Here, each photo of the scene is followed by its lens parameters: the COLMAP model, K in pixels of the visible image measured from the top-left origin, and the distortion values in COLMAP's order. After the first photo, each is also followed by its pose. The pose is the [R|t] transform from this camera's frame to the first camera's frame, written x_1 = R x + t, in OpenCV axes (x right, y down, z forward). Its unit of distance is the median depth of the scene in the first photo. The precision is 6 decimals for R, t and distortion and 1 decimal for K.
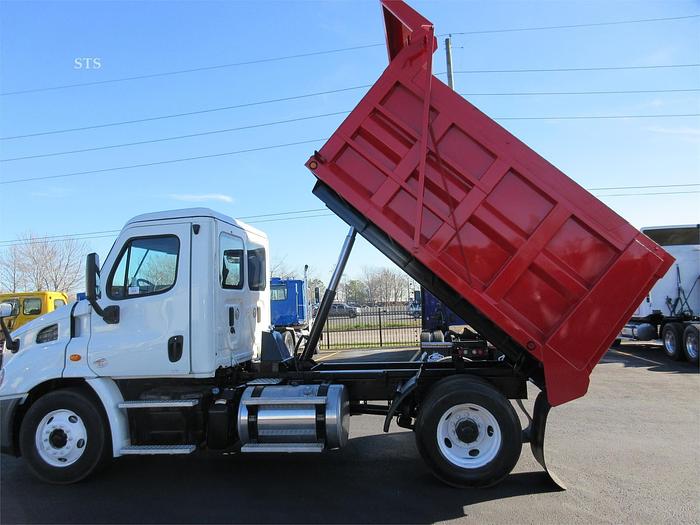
lens RADIAL K [[535.0, 0, 350.0], [0, 535.0, 262.5], [0, 0, 1]] dist [-0.006049, -0.002248]
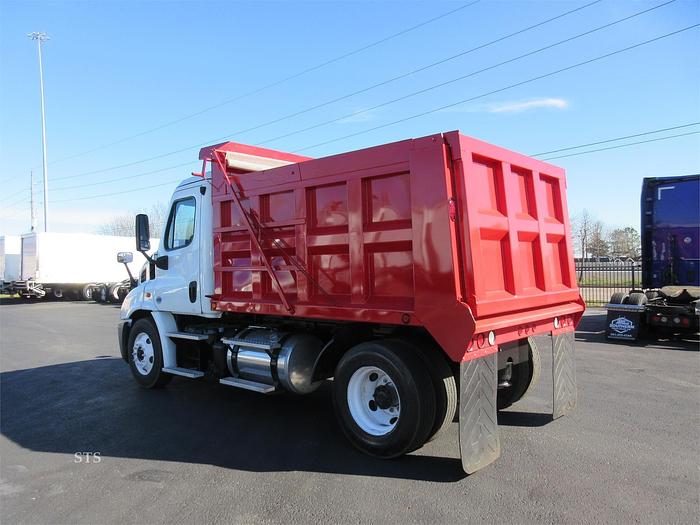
lens RADIAL K [[540.7, 0, 350.0], [0, 540.7, 262.5], [0, 0, 1]] dist [0.012272, 0.010245]
pose [[0.824193, 0.022435, -0.565865, 0.641224], [0.031487, 0.995854, 0.085344, 0.002347], [0.565434, -0.088158, 0.820069, 0.202432]]
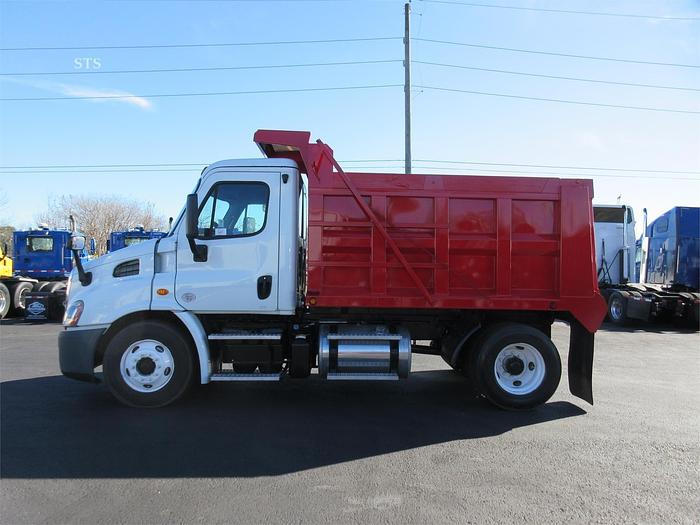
lens RADIAL K [[535.0, 0, 350.0], [0, 535.0, 262.5], [0, 0, 1]] dist [-0.006049, -0.002248]
pose [[0.982722, 0.054885, 0.176761, -0.343092], [-0.069139, 0.994745, 0.075511, 0.015231], [-0.171688, -0.086428, 0.981353, -0.096999]]
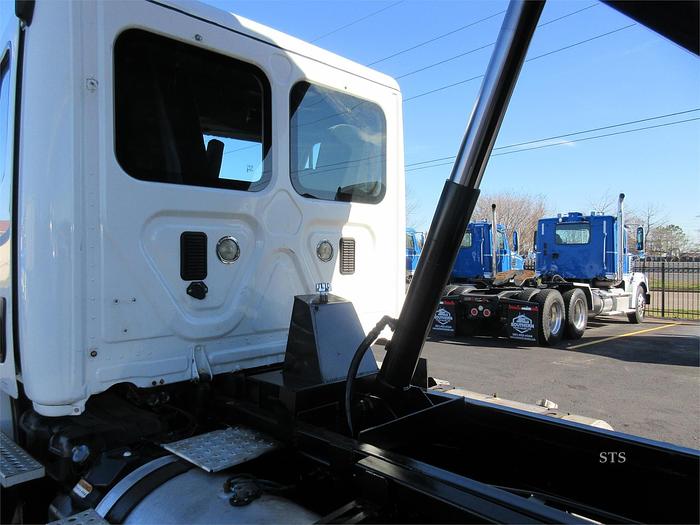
lens RADIAL K [[520.1, 0, 350.0], [0, 520.1, 262.5], [0, 0, 1]] dist [-0.000291, -0.000360]
pose [[0.808464, 0.047393, -0.586634, 0.102158], [0.011912, 0.995231, 0.096819, 0.076682], [0.588425, -0.085262, 0.804044, 0.827962]]
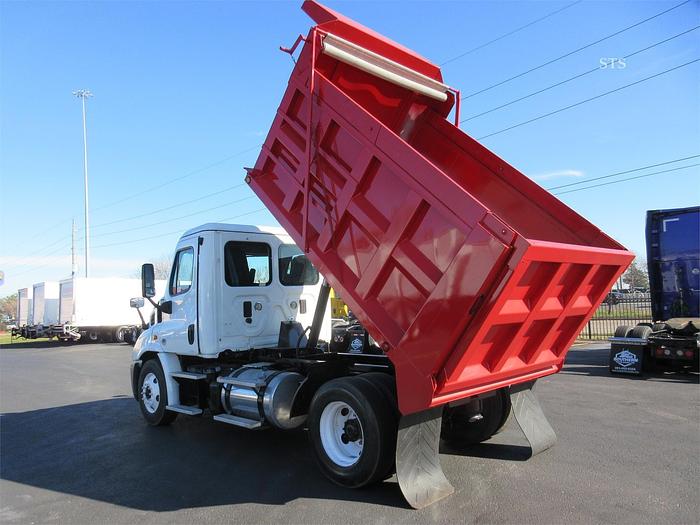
lens RADIAL K [[543.3, 0, 350.0], [0, 543.3, 262.5], [0, 0, 1]] dist [0.009958, 0.001239]
pose [[0.786358, -0.037112, -0.616655, 0.781950], [0.059568, 0.998098, 0.015893, -0.010525], [0.614892, -0.049231, 0.787073, 0.199715]]
